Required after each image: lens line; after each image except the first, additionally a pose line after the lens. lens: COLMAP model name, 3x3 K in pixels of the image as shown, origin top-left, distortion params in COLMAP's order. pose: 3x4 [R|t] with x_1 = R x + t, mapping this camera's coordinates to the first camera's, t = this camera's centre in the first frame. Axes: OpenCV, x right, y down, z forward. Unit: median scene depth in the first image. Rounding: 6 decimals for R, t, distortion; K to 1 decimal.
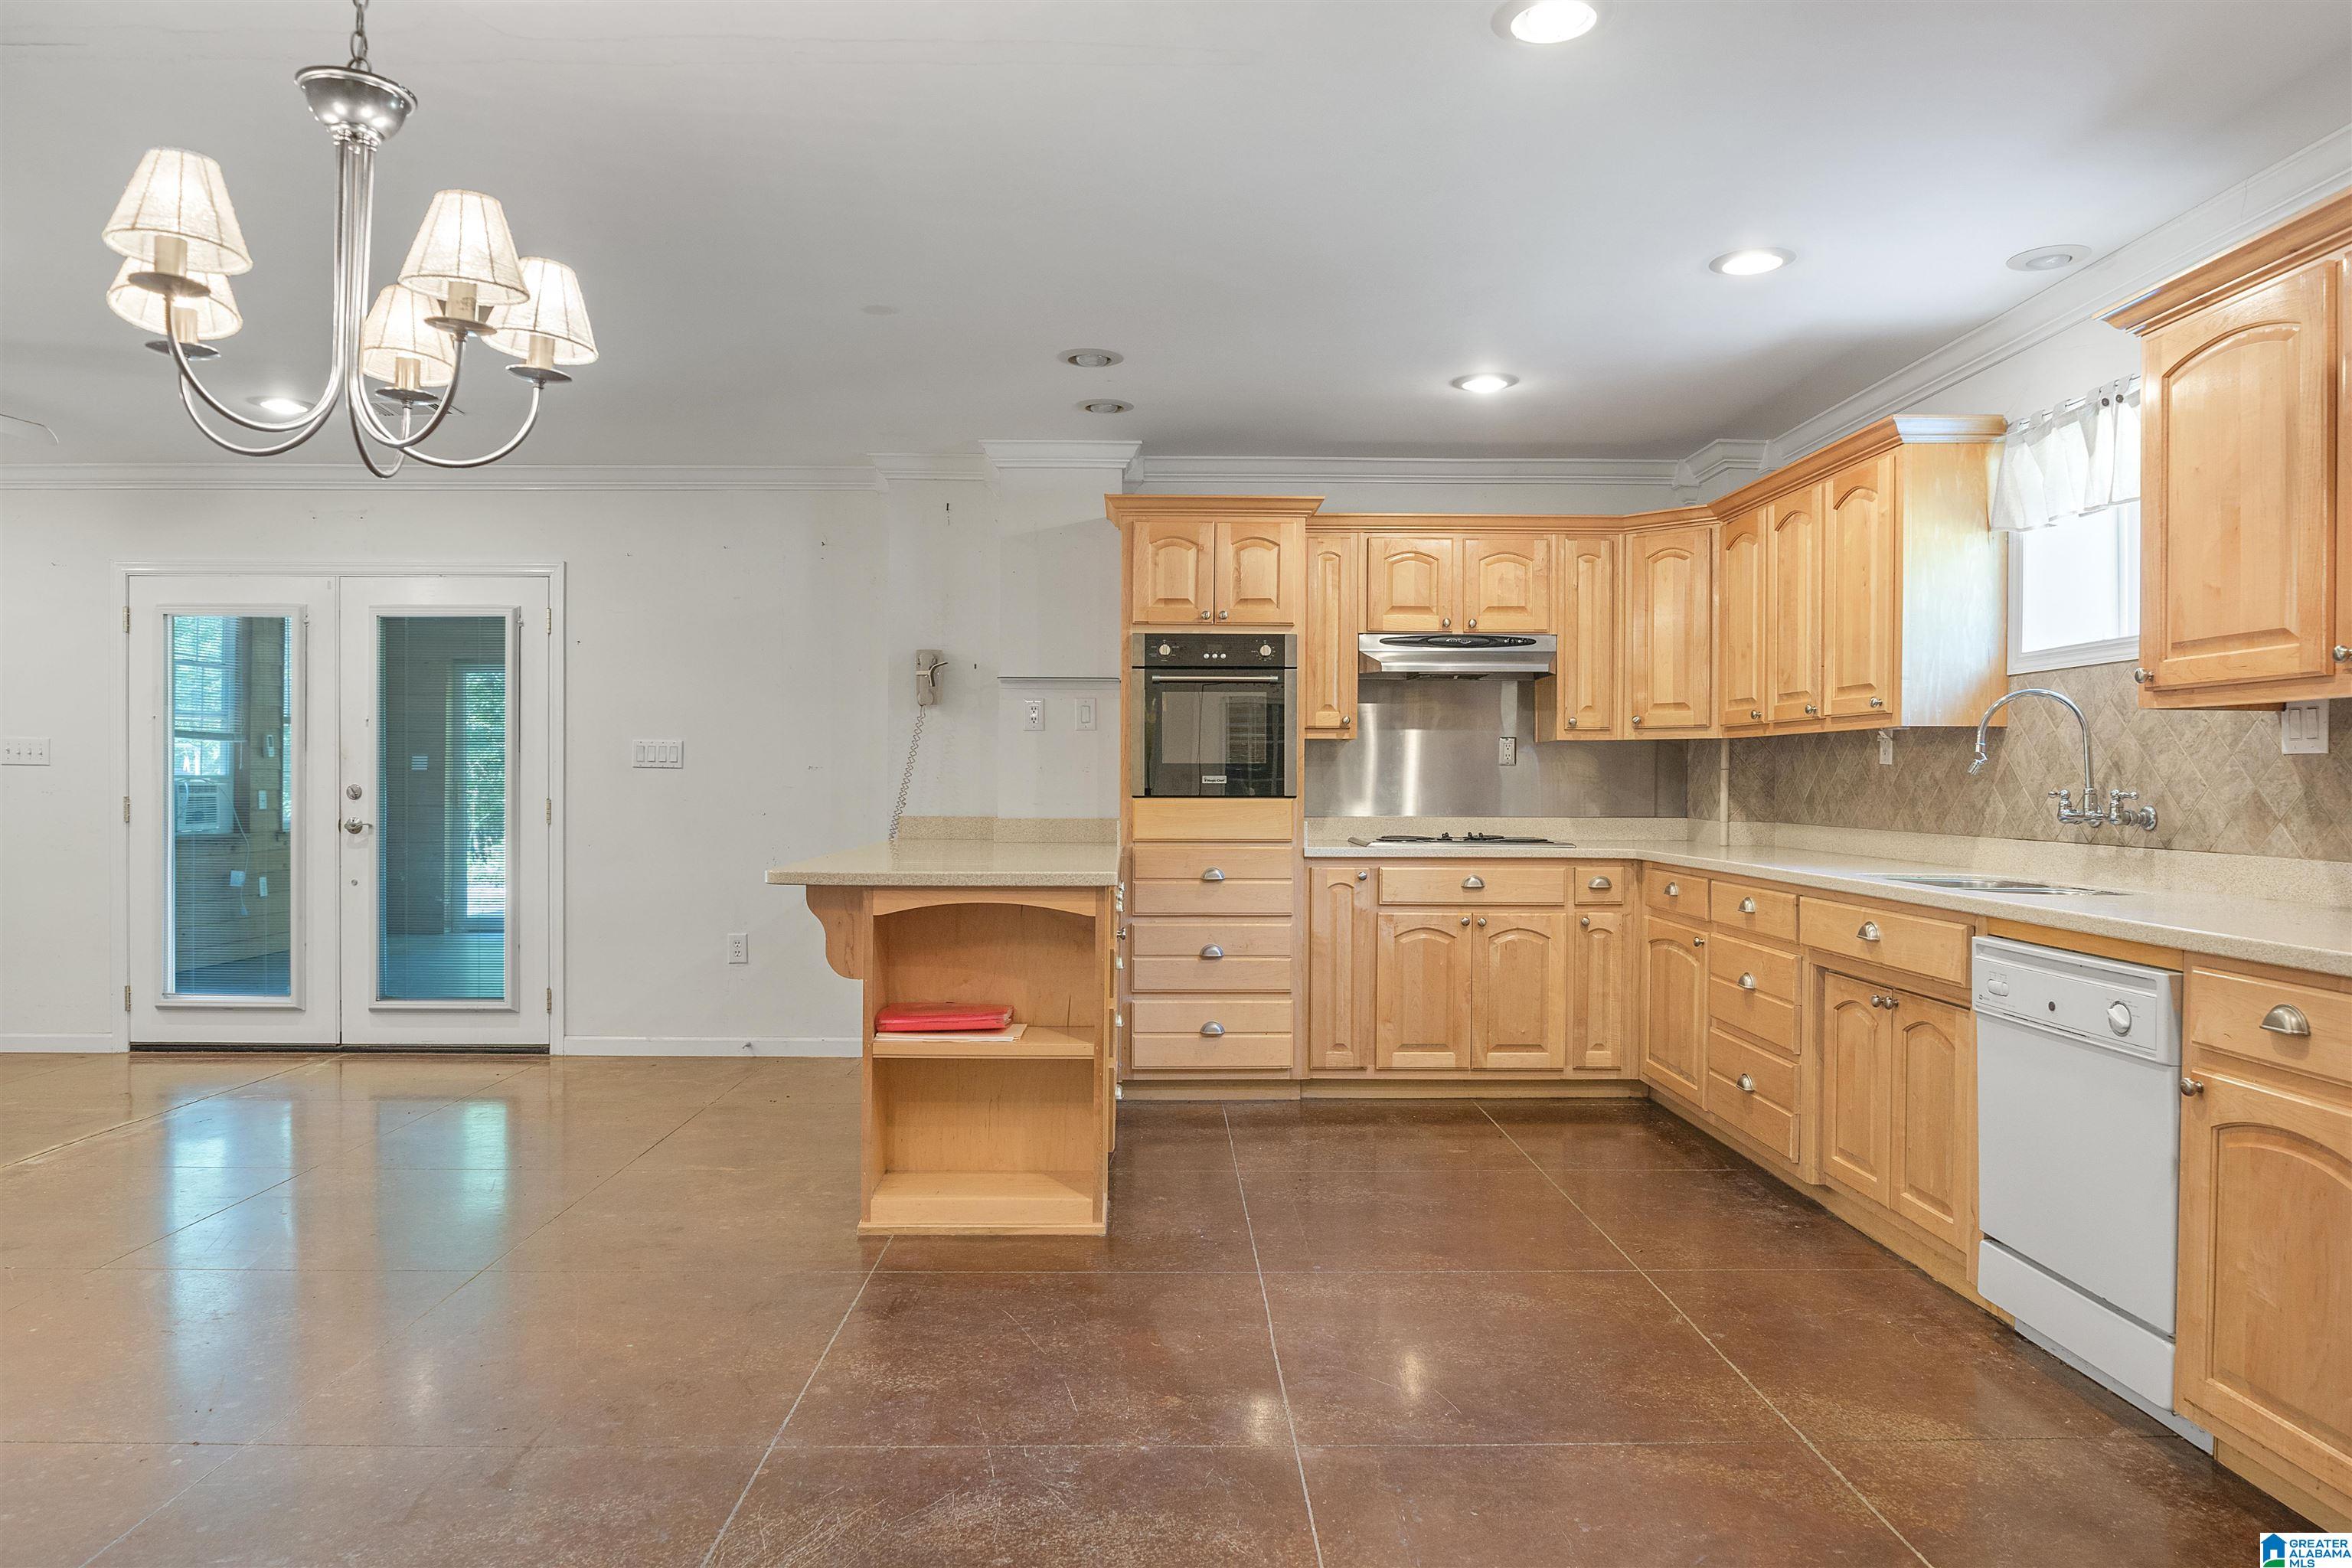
lens RADIAL K [[1458.2, 0, 1174.2], [0, 1458.2, 788.1], [0, 0, 1]] dist [-0.028568, -0.000108]
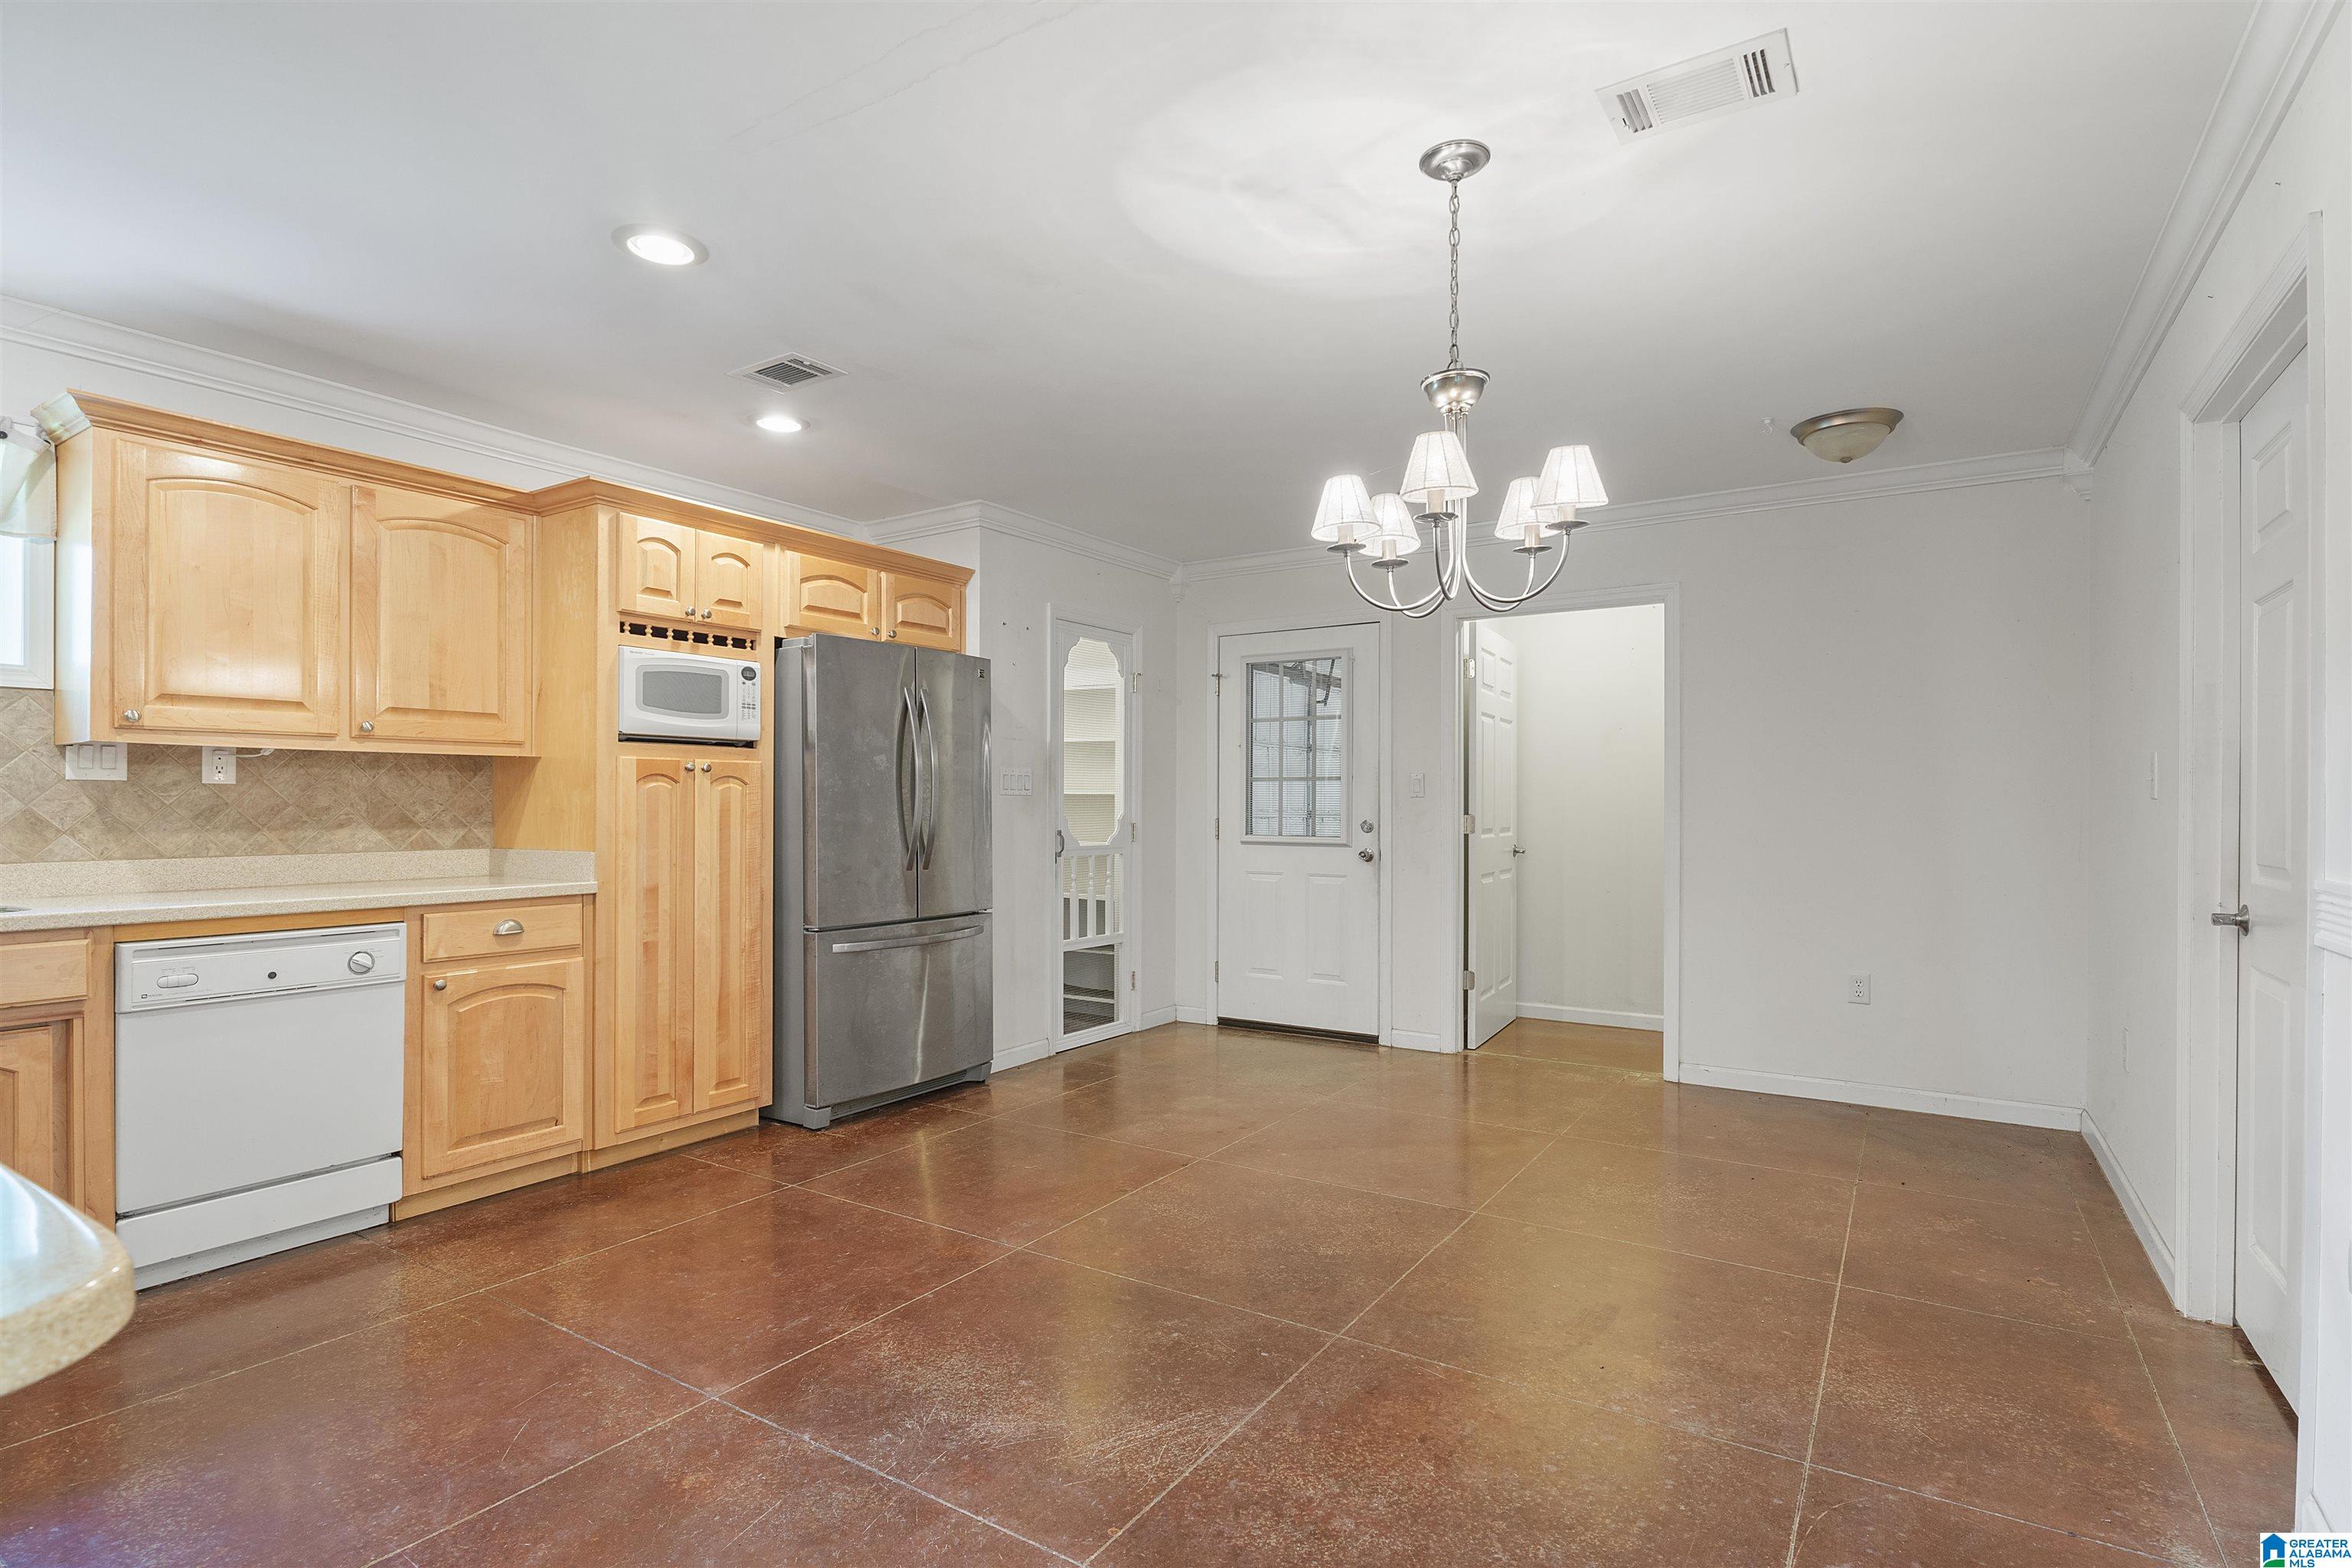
lens RADIAL K [[1142.1, 0, 1165.0], [0, 1142.1, 797.5], [0, 0, 1]] dist [-0.000116, 0.000144]
pose [[-0.819513, -0.003667, 0.573049, -0.613335], [-0.000733, 0.999985, 0.005351, -0.014650], [-0.573060, 0.003965, -0.819504, 1.317171]]
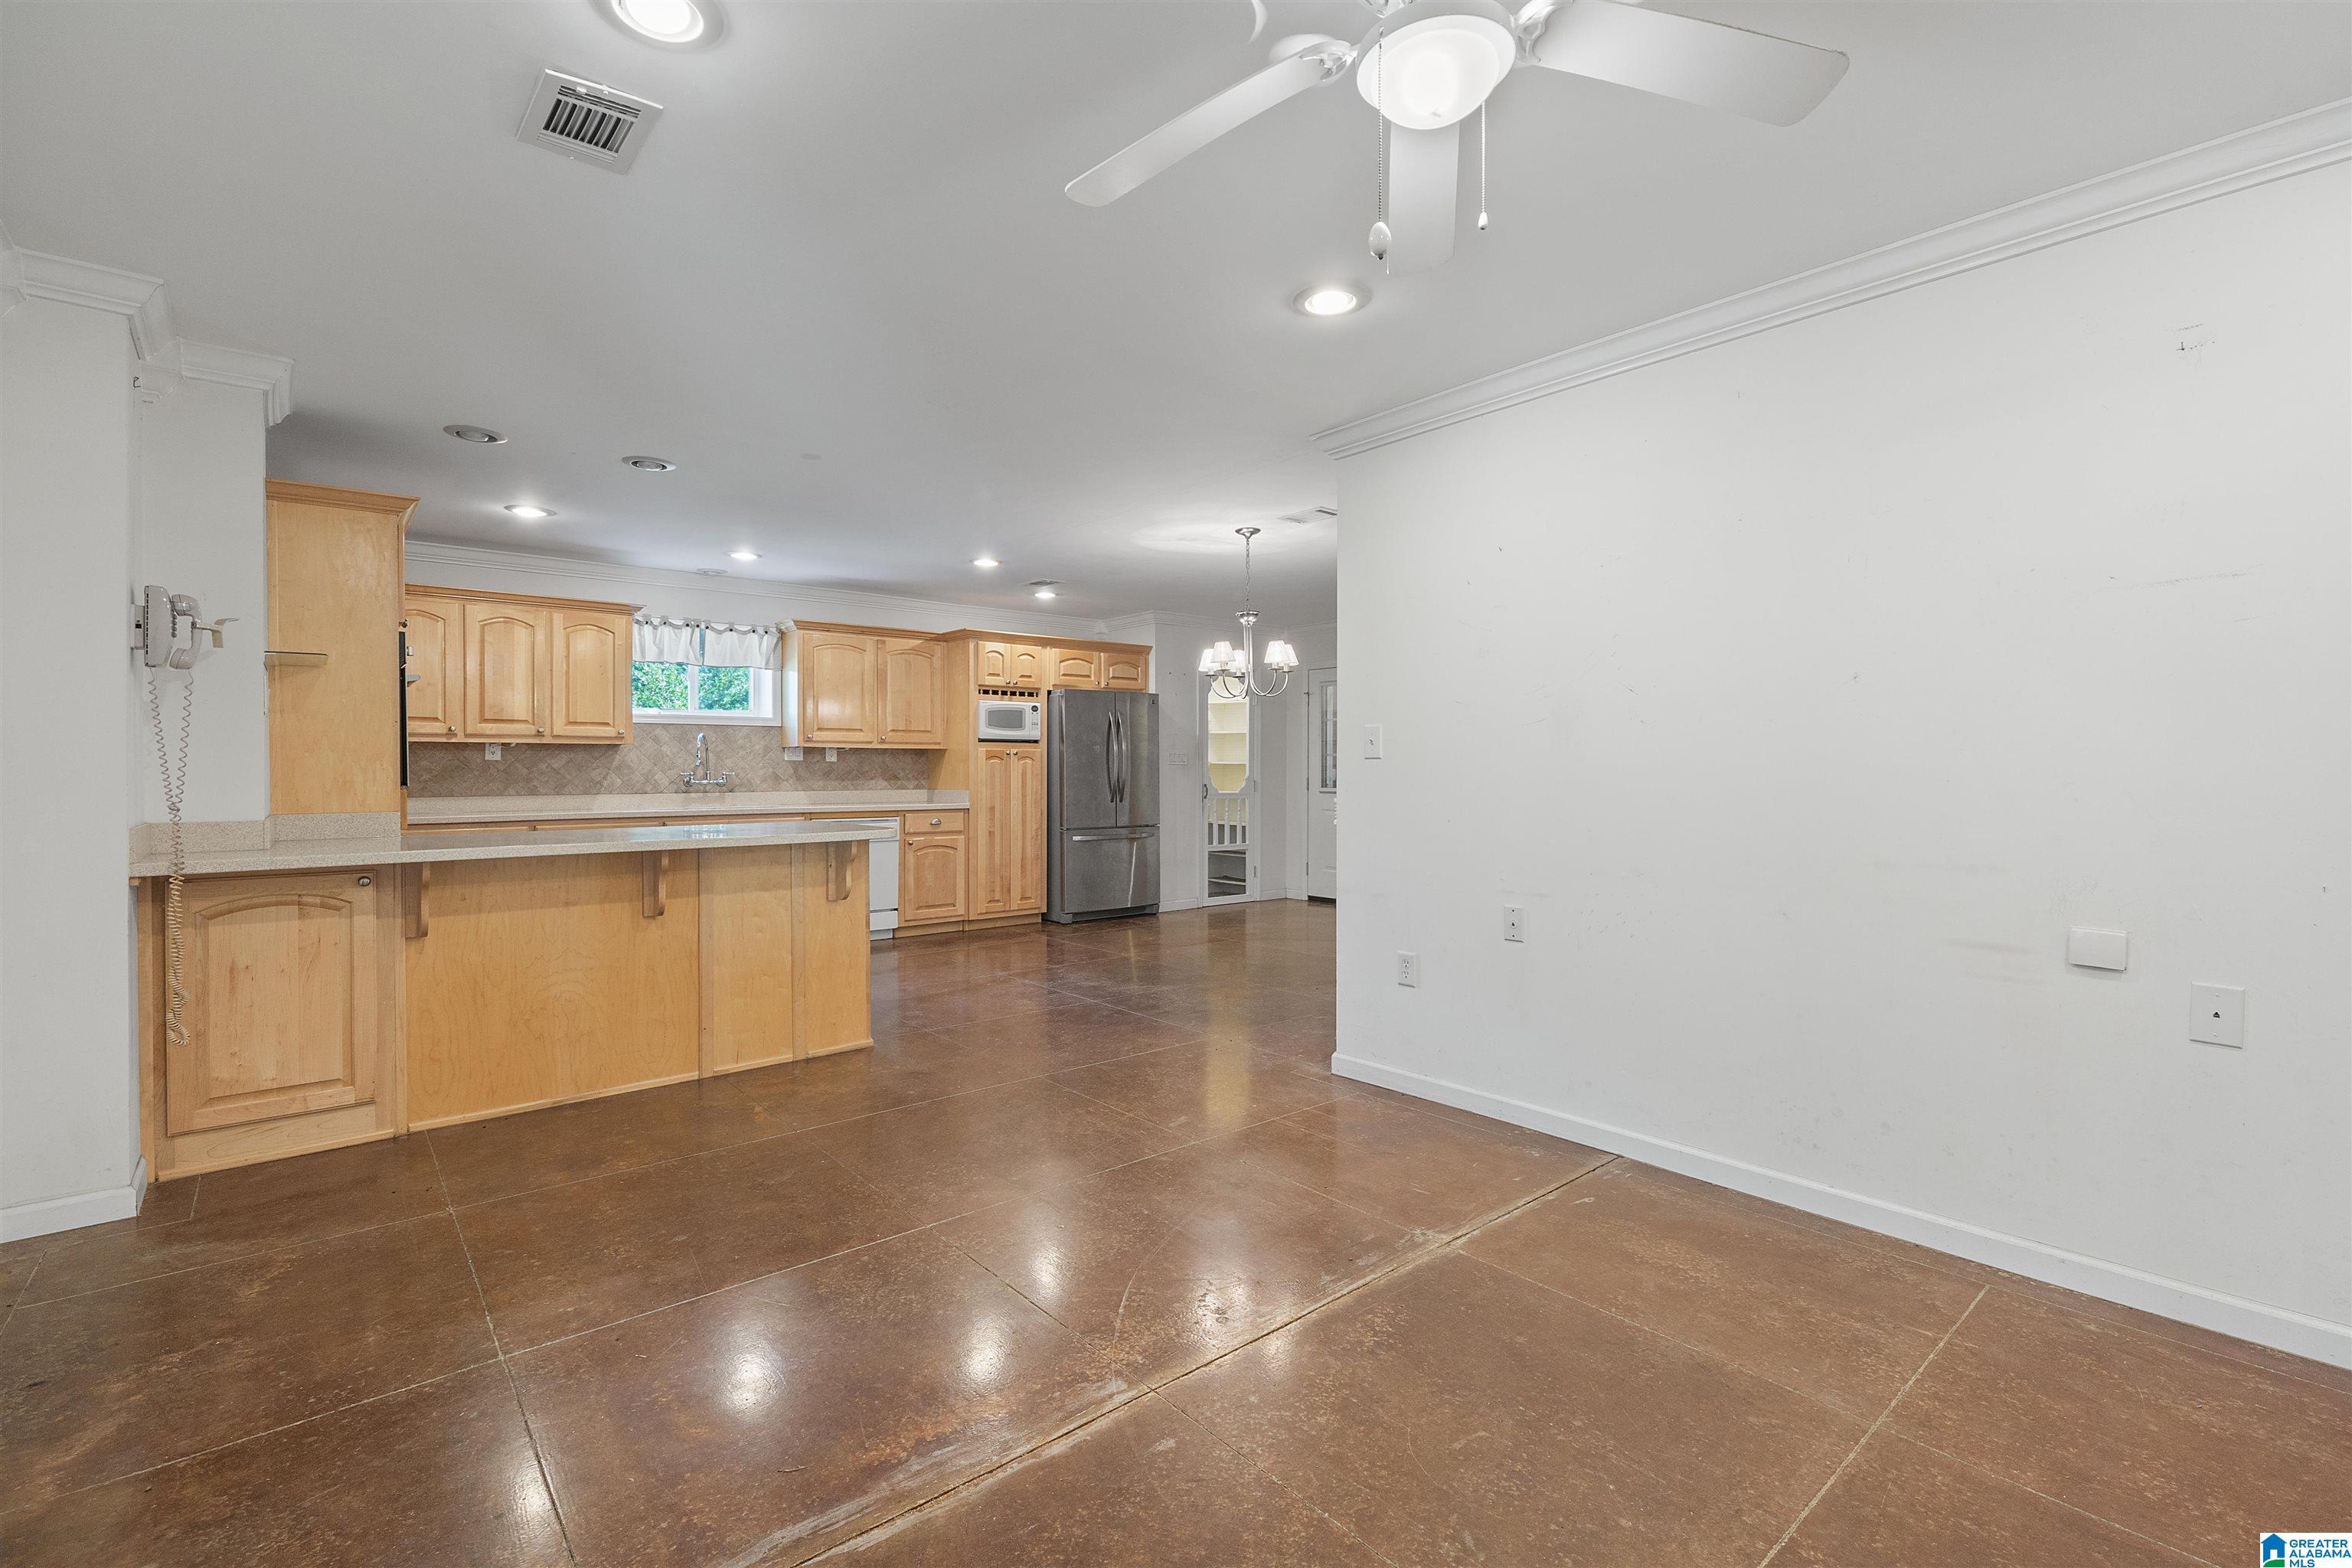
lens RADIAL K [[1033.2, 0, 1180.8], [0, 1033.2, 771.9], [0, 0, 1]] dist [0.009046, 0.001106]
pose [[-0.629507, -0.007147, 0.776962, -1.724409], [0.003194, 0.999925, 0.011786, -0.023226], [-0.776988, 0.009901, -0.629438, 1.864030]]
